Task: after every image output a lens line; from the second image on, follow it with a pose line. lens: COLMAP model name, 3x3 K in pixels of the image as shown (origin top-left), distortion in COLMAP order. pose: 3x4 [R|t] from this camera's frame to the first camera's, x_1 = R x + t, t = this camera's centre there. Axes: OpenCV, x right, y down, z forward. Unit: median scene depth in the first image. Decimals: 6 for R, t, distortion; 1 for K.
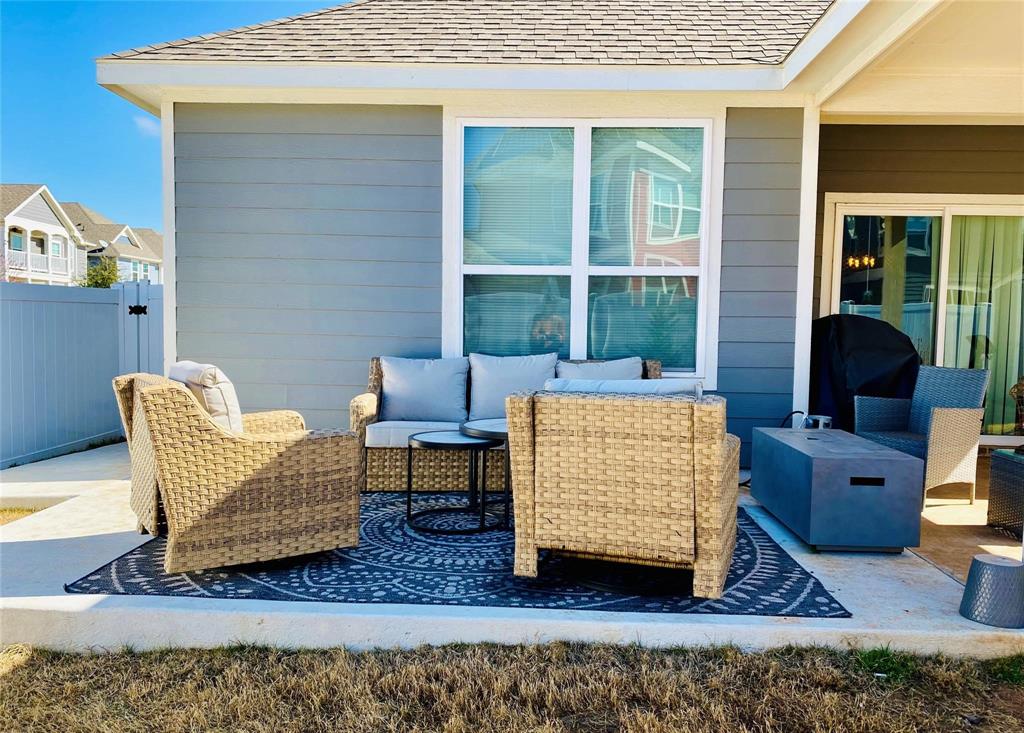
lens RADIAL K [[810.9, 0, 510.1], [0, 810.9, 372.3], [0, 0, 1]] dist [0.010320, -0.011185]
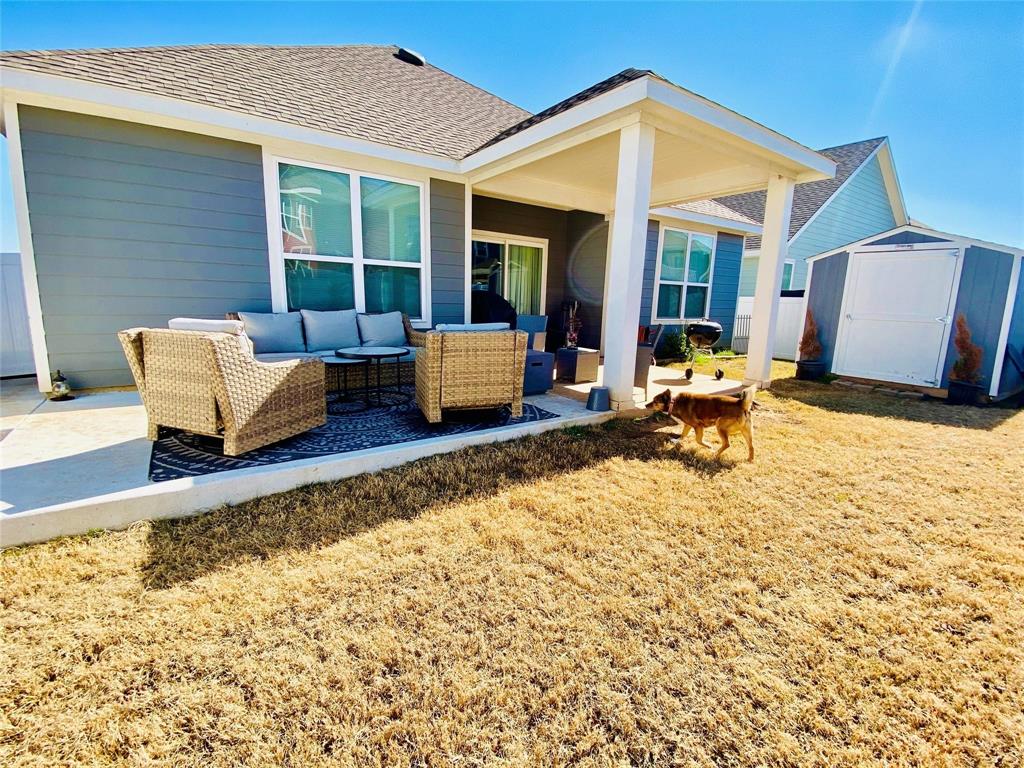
lens RADIAL K [[466.0, 0, 510.3], [0, 466.0, 381.8], [0, 0, 1]] dist [-0.012498, -0.000962]
pose [[0.779653, -0.100848, 0.618038, -0.536683], [0.013646, 0.989449, 0.144238, -0.014923], [-0.626063, -0.104022, 0.772803, -0.010562]]
